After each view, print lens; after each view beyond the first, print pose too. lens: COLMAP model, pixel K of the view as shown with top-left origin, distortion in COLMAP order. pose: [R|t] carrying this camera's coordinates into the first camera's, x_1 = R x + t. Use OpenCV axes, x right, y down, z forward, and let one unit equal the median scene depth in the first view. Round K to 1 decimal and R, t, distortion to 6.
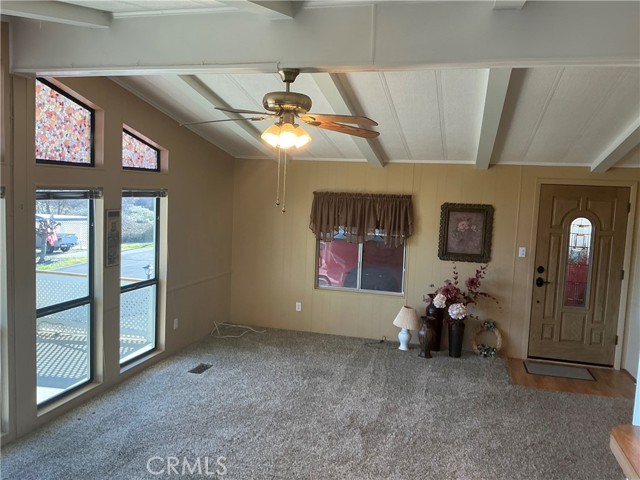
lens RADIAL K [[529.6, 0, 325.6], [0, 529.6, 238.8], [0, 0, 1]] dist [0.076230, -0.147288]
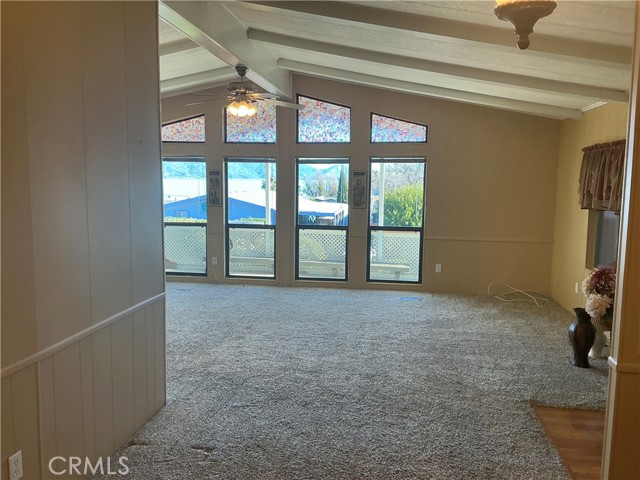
lens RADIAL K [[529.6, 0, 319.4], [0, 529.6, 241.7], [0, 0, 1]] dist [0.076230, -0.147288]
pose [[0.122291, 0.075646, -0.989607, 1.181663], [-0.094948, 0.993410, 0.064204, 0.063375], [0.987942, 0.086110, 0.128667, 0.770642]]
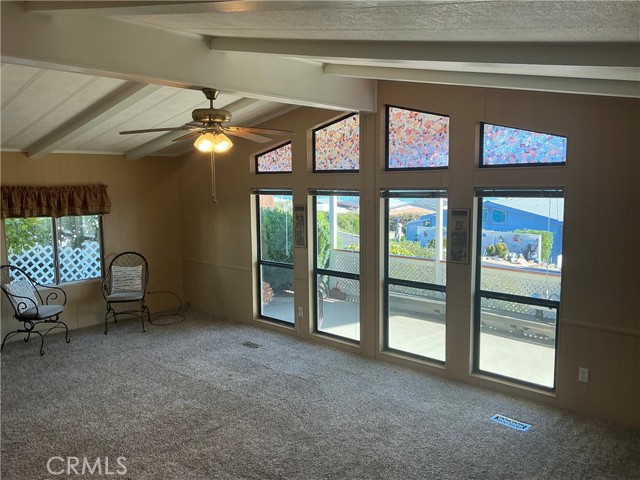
lens RADIAL K [[529.6, 0, 318.6], [0, 529.6, 241.4], [0, 0, 1]] dist [0.076230, -0.147288]
pose [[-0.450135, 0.044119, -0.891870, 0.689284], [-0.100687, 0.989901, 0.099786, -0.072673], [0.887266, 0.134717, -0.441147, 1.320240]]
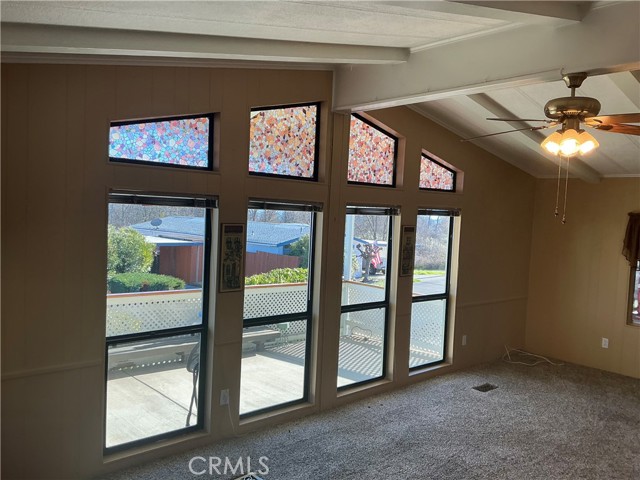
lens RADIAL K [[529.6, 0, 322.6], [0, 529.6, 240.5], [0, 0, 1]] dist [0.076230, -0.147288]
pose [[0.836342, 0.026767, -0.547554, 0.062473], [-0.057626, 0.997566, -0.039253, 0.032225], [0.545171, 0.064382, 0.835849, -0.022081]]
